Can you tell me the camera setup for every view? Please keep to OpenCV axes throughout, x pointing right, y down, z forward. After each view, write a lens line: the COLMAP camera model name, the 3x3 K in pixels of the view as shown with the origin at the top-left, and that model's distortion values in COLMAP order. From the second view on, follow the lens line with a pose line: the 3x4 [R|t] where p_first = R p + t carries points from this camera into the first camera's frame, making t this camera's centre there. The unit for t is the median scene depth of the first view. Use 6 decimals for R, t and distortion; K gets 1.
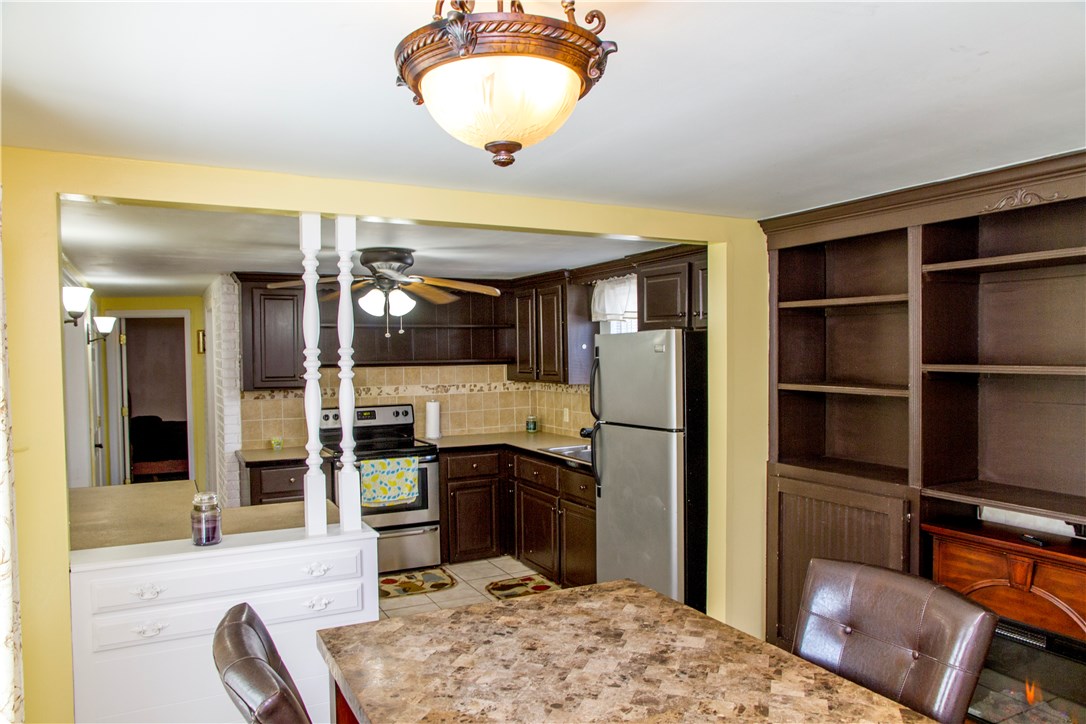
lens RADIAL K [[750.0, 0, 537.7], [0, 750.0, 373.9], [0, 0, 1]] dist [-0.056260, 0.054762]
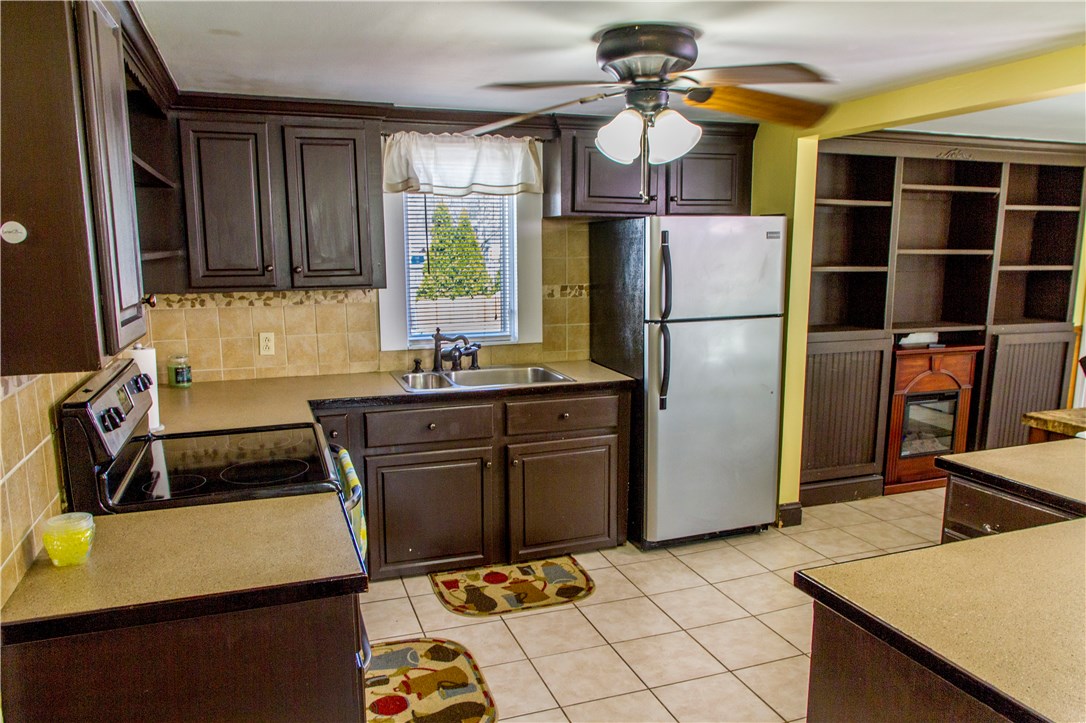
lens RADIAL K [[772.4, 0, 545.3], [0, 772.4, 366.9], [0, 0, 1]] dist [-0.013447, -0.004350]
pose [[0.132960, -0.145876, 0.980327, -0.601029], [0.029252, 0.989256, 0.143237, -0.010327], [-0.990690, 0.009632, 0.135799, 0.766403]]
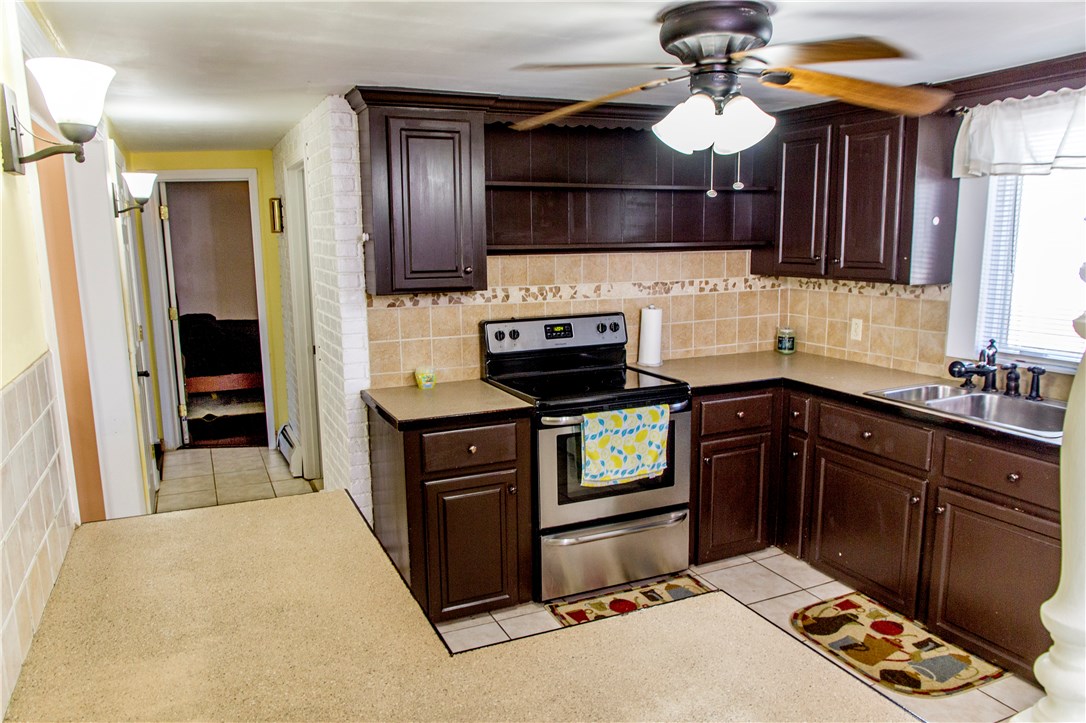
lens RADIAL K [[772.4, 0, 545.3], [0, 772.4, 366.9], [0, 0, 1]] dist [-0.013447, -0.004350]
pose [[0.998954, 0.008144, -0.045001, -0.219503], [-0.001641, 0.989768, 0.142674, -0.008197], [0.045702, -0.142451, 0.988746, 0.364110]]
